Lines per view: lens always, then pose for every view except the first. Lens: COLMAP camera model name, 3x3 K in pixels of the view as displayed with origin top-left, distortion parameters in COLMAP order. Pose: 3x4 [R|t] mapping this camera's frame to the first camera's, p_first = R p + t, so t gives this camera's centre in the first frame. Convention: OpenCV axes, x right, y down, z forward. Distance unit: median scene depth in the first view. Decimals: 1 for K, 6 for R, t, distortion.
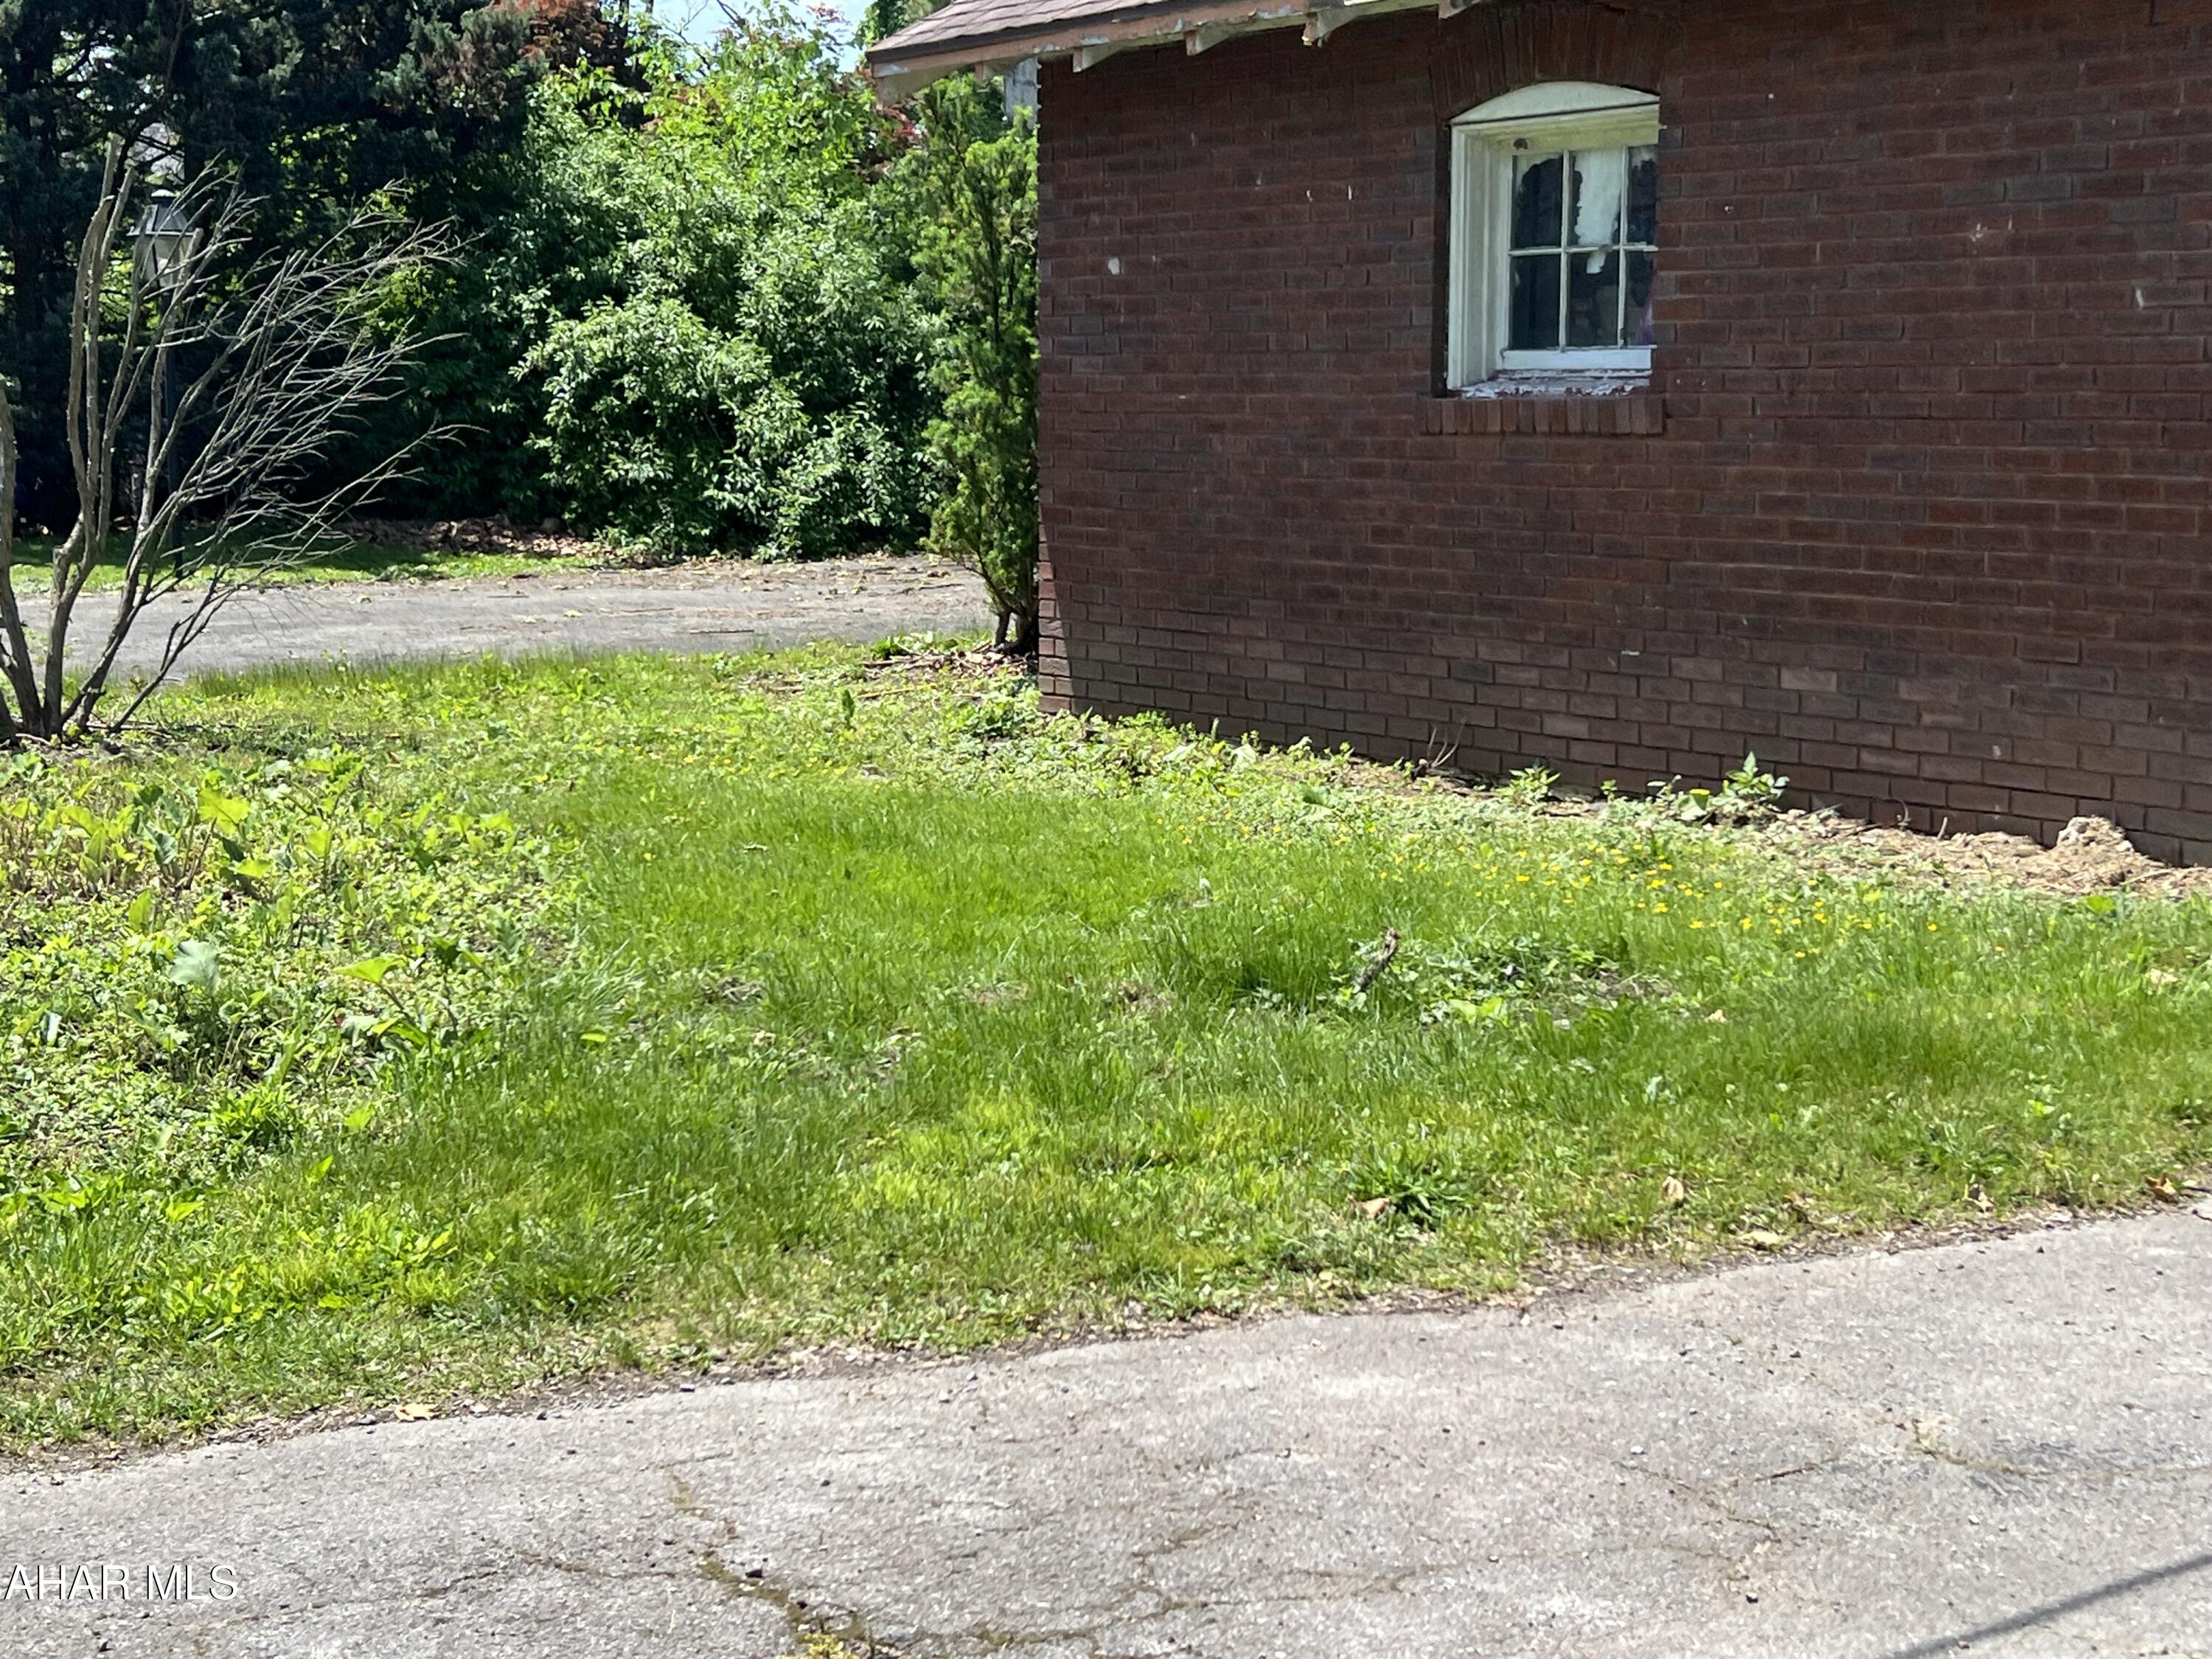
lens RADIAL K [[3329.1, 0, 1106.0], [0, 3329.1, 829.5], [0, 0, 1]] dist [0.127437, -0.223584]
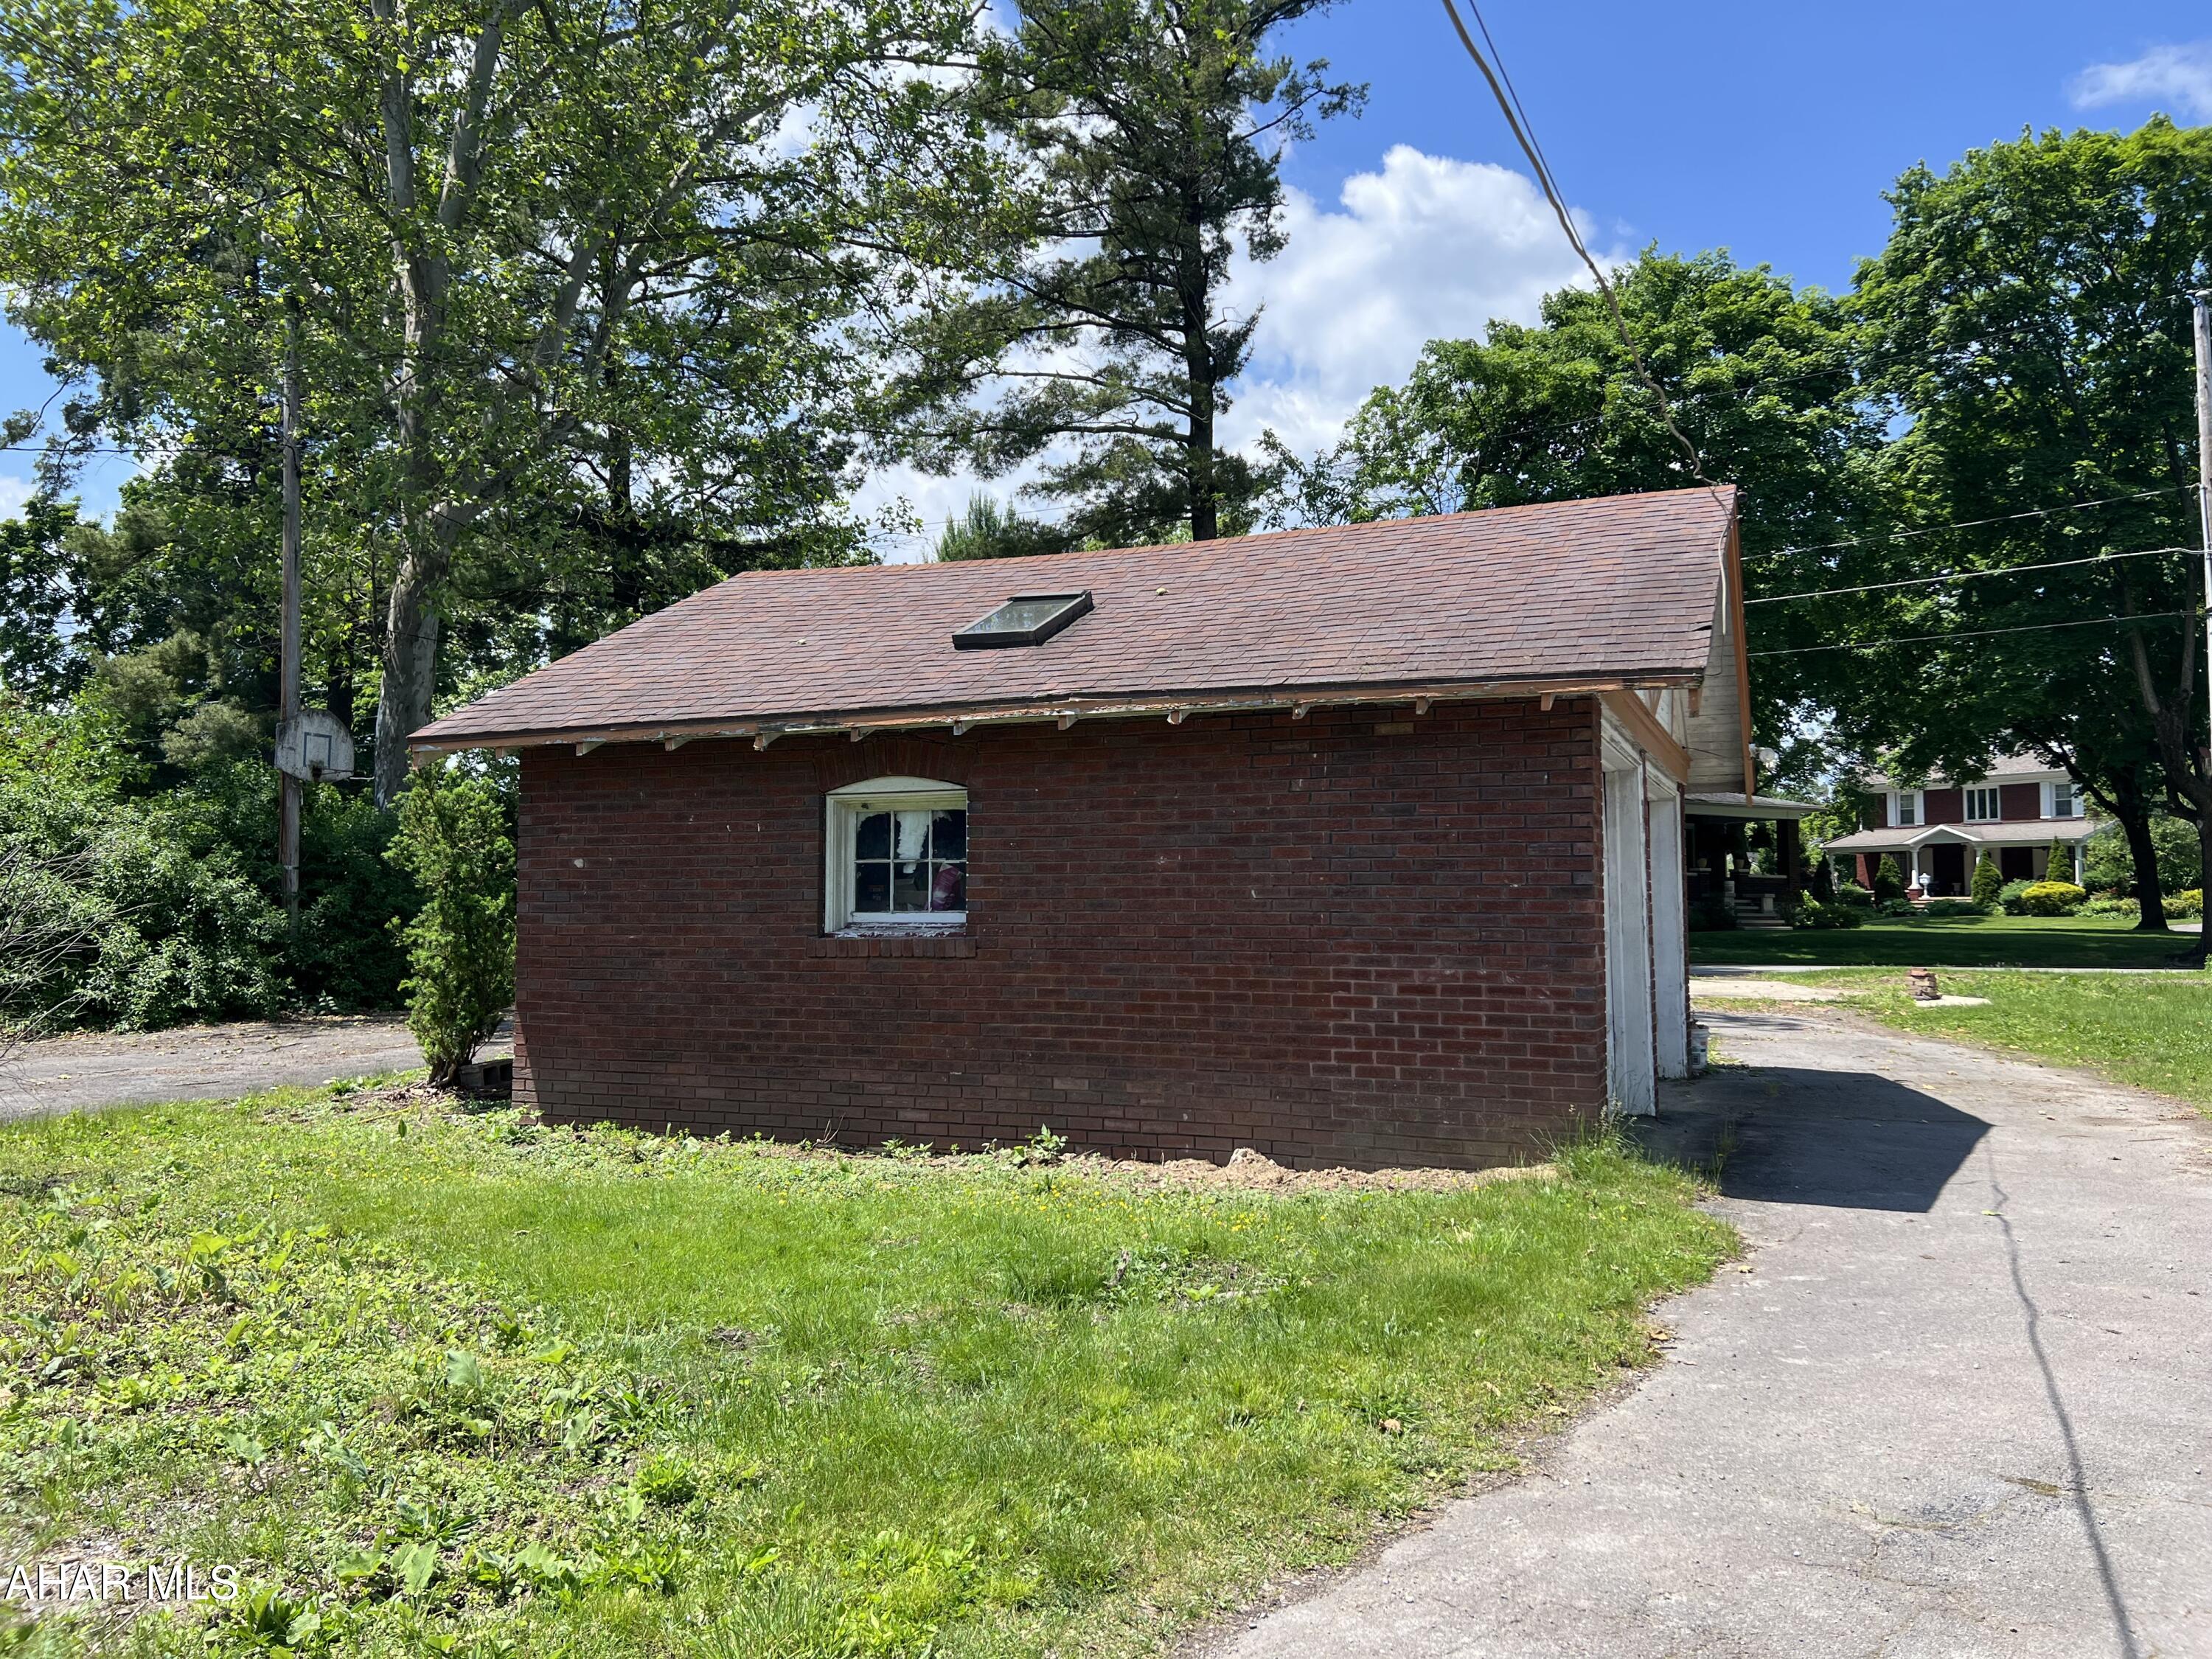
lens RADIAL K [[1663.5, 0, 1185.5], [0, 1663.5, 762.1], [0, 0, 1]] dist [0.078005, -0.094931]
pose [[0.858458, 0.044255, 0.510971, -0.213232], [0.069015, 0.977242, -0.200587, -0.025754], [-0.508220, 0.207460, 0.835867, 0.107310]]
